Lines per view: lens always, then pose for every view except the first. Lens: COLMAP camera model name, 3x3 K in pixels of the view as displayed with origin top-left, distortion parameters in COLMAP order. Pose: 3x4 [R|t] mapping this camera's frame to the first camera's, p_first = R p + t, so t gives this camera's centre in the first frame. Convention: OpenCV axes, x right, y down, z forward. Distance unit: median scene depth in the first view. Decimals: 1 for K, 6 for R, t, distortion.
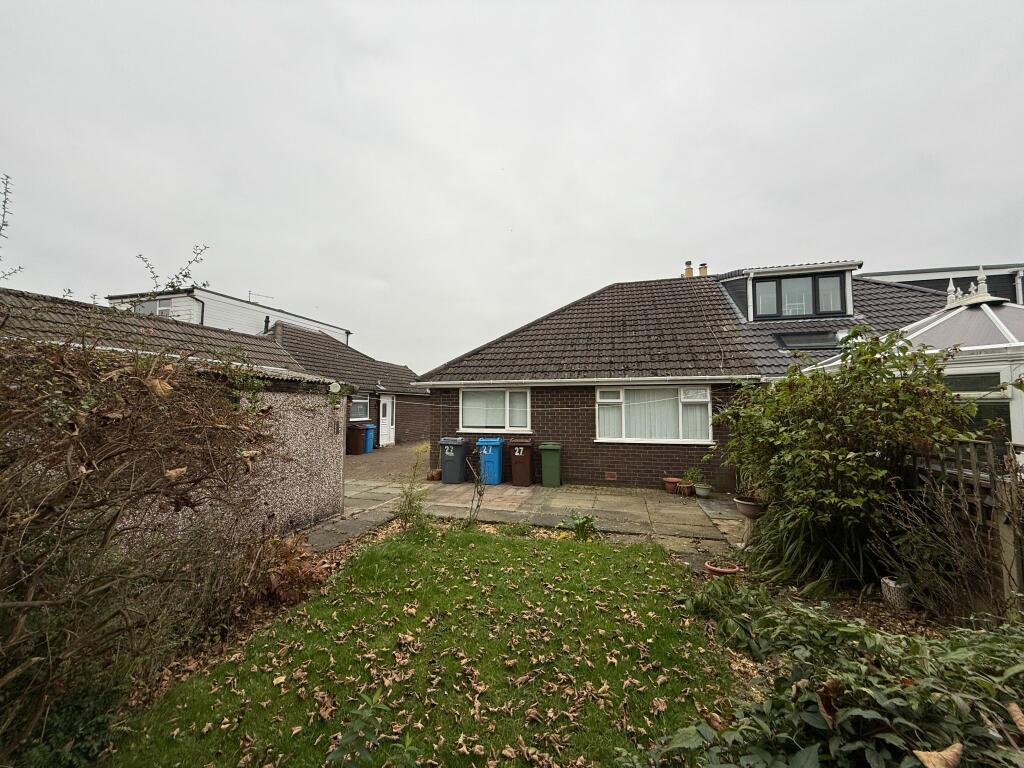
lens RADIAL K [[405.1, 0, 508.7], [0, 405.1, 382.9], [0, 0, 1]] dist [-0.001915, -0.000159]
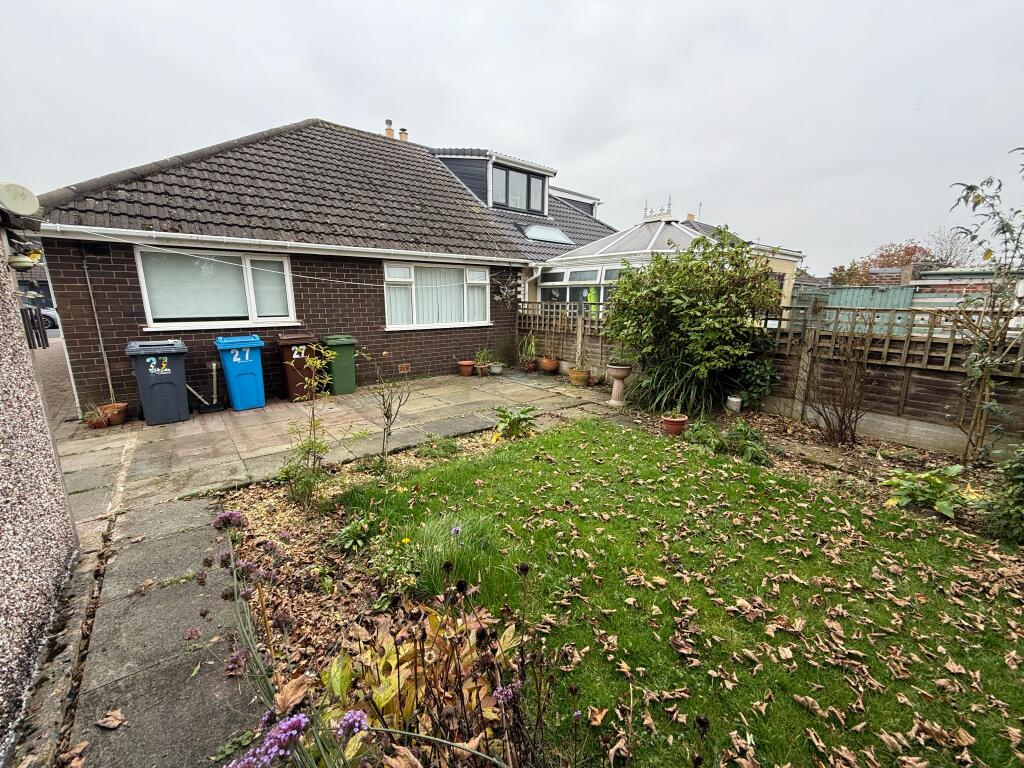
lens RADIAL K [[405.1, 0, 508.7], [0, 405.1, 382.9], [0, 0, 1]] dist [-0.001915, -0.000159]
pose [[0.572541, -0.169162, 0.802235, -0.317747], [-0.054849, 0.968388, 0.243342, 0.034753], [-0.818039, -0.183325, 0.545164, 0.329710]]
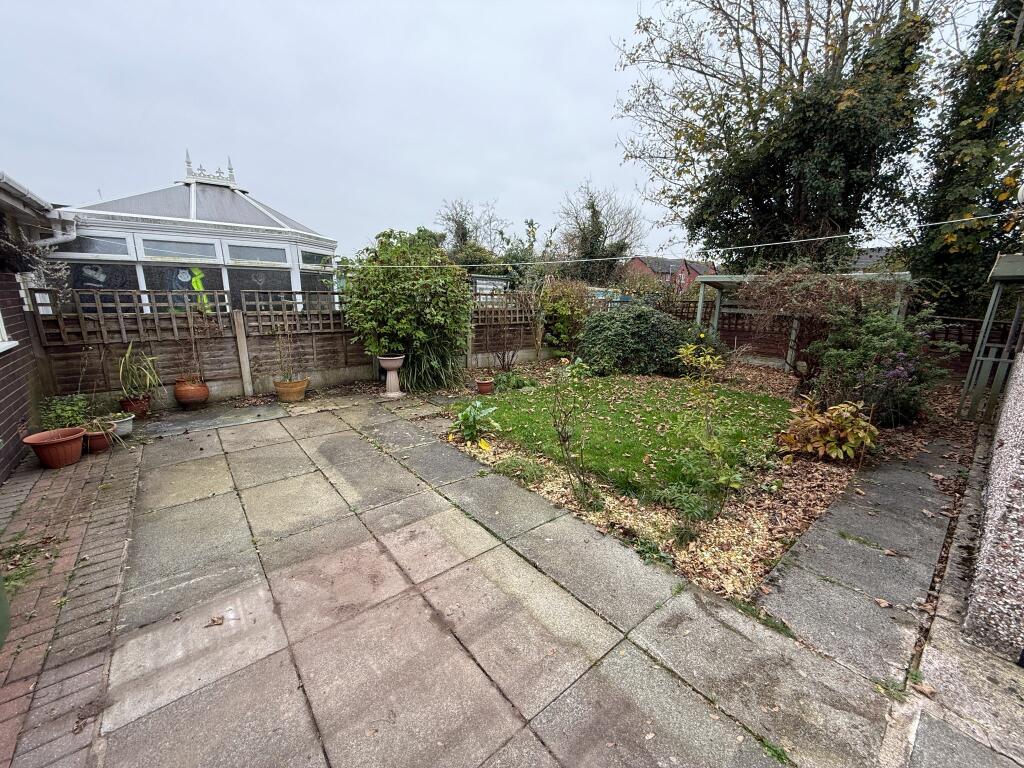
lens RADIAL K [[405.1, 0, 508.7], [0, 405.1, 382.9], [0, 0, 1]] dist [-0.001915, -0.000159]
pose [[-0.810080, -0.144638, 0.568199, -0.197786], [-0.051478, 0.982898, 0.176808, 0.077238], [-0.584055, 0.113979, -0.803672, 0.965194]]
